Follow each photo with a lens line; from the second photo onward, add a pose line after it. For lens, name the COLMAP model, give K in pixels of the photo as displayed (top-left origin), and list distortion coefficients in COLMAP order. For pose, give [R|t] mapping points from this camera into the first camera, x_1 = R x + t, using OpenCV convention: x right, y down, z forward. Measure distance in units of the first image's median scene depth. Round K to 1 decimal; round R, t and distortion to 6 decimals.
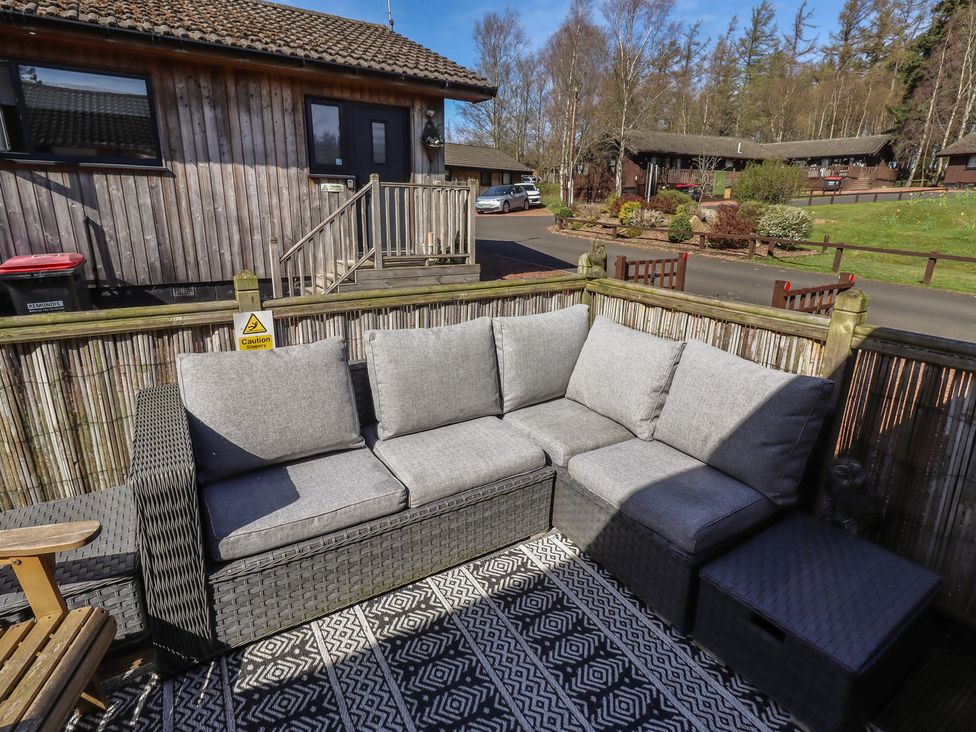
lens RADIAL K [[519.3, 0, 503.5], [0, 519.3, 335.8], [0, 0, 1]] dist [0.002270, -0.002000]
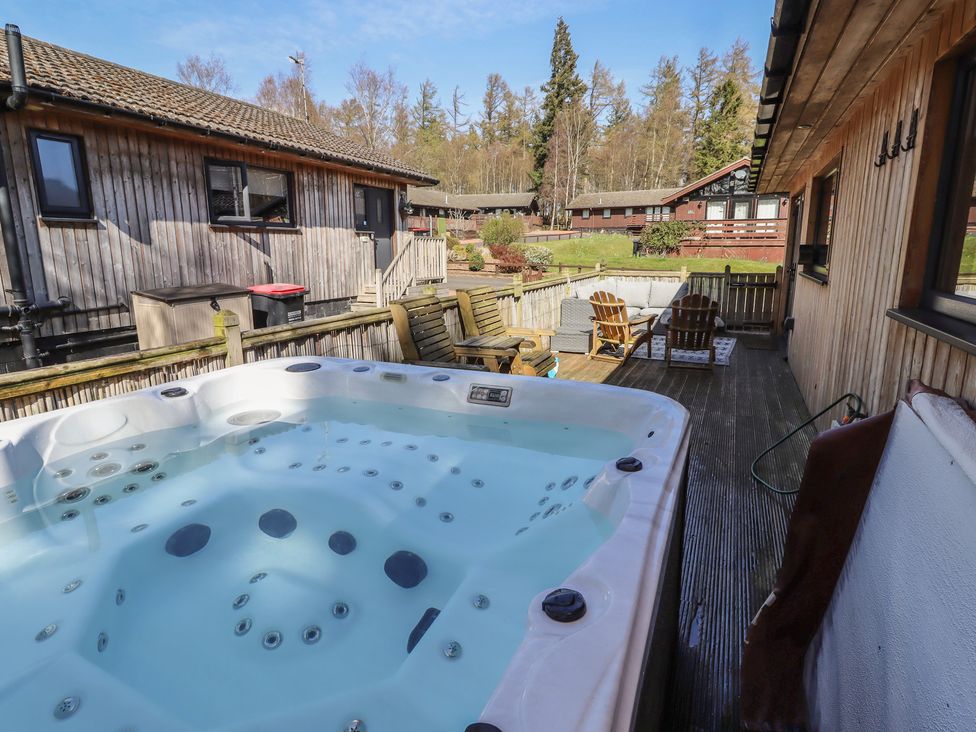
lens RADIAL K [[519.3, 0, 515.8], [0, 519.3, 343.7], [0, 0, 1]] dist [0.002270, -0.002000]
pose [[0.811741, -0.123687, 0.570769, -0.867895], [0.156148, 0.987701, -0.008034, 0.107070], [-0.562756, 0.095646, 0.821071, -0.501127]]
